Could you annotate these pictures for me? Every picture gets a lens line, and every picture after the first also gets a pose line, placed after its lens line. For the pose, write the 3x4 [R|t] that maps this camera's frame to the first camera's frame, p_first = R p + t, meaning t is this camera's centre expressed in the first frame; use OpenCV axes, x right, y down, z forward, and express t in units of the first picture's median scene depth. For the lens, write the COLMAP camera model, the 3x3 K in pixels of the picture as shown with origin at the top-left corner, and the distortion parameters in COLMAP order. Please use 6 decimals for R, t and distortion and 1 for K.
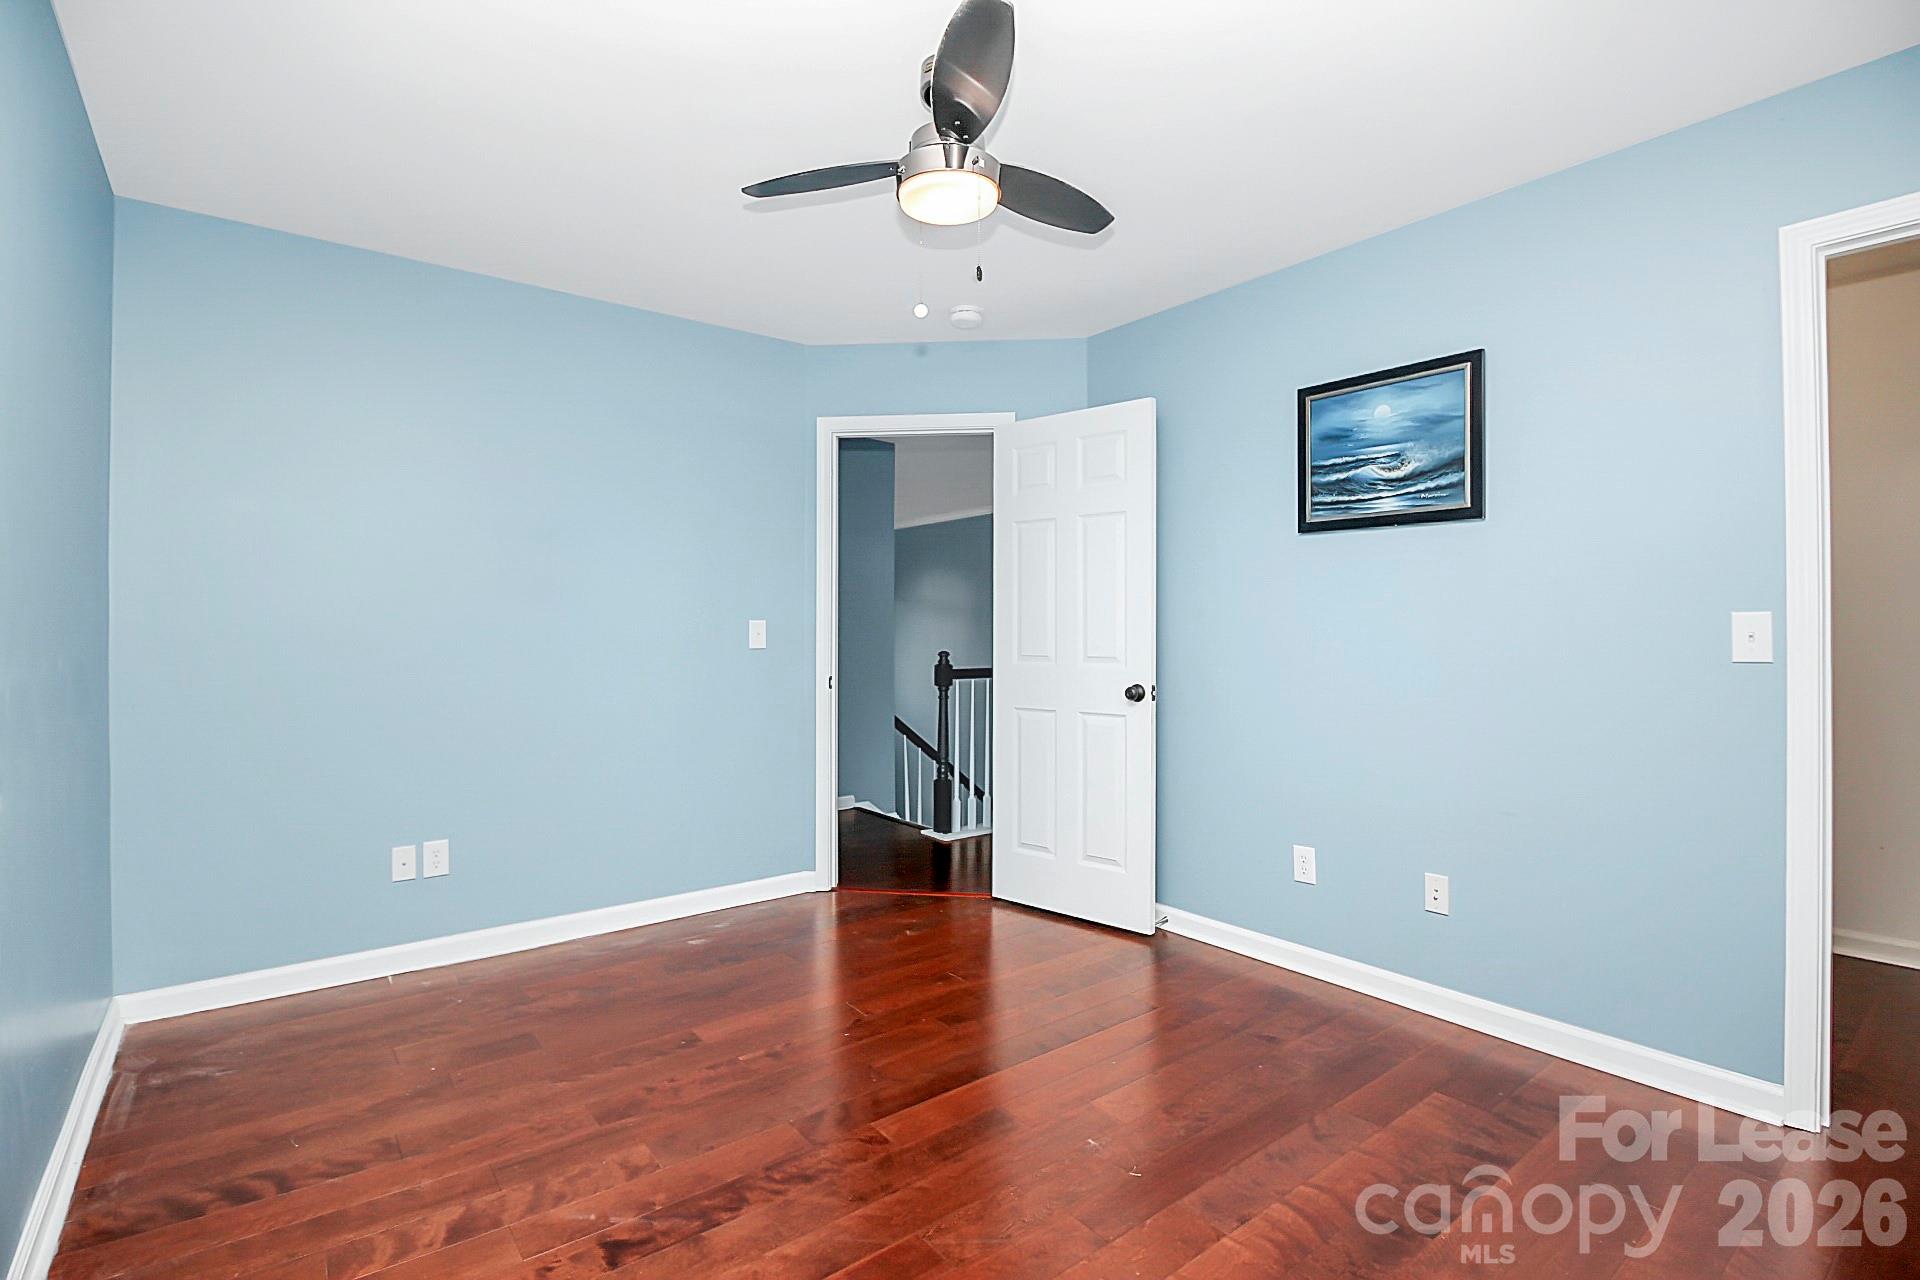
lens RADIAL K [[897.3, 0, 964.7], [0, 897.3, 626.6], [0, 0, 1]] dist [-0.000408, -0.000085]
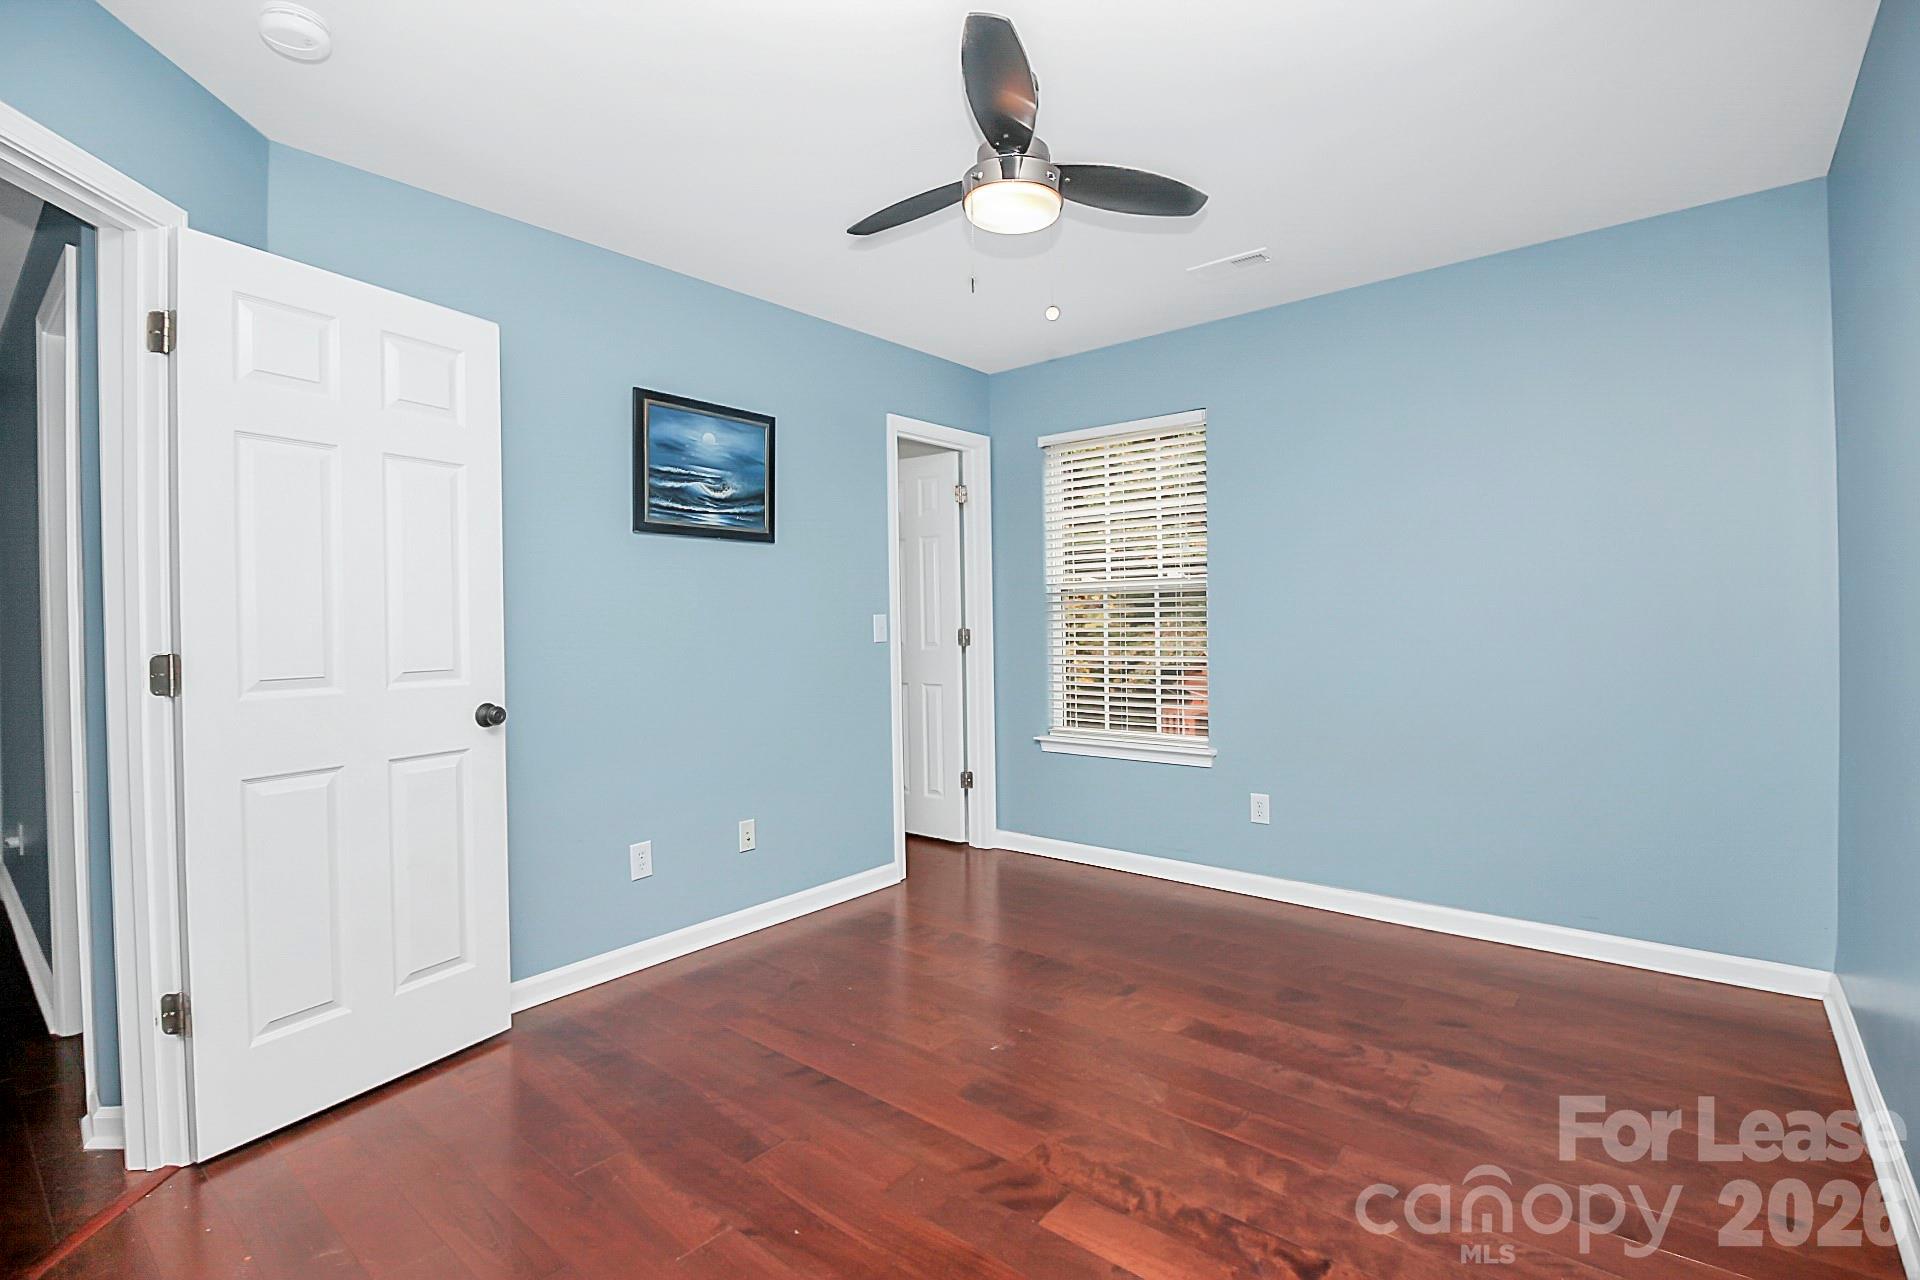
lens RADIAL K [[897.3, 0, 964.7], [0, 897.3, 626.6], [0, 0, 1]] dist [-0.000408, -0.000085]
pose [[-0.204350, -0.005697, 0.978881, -0.735634], [0.005466, 0.999961, 0.006960, -0.002940], [-0.978883, 0.006773, -0.204311, 0.913550]]
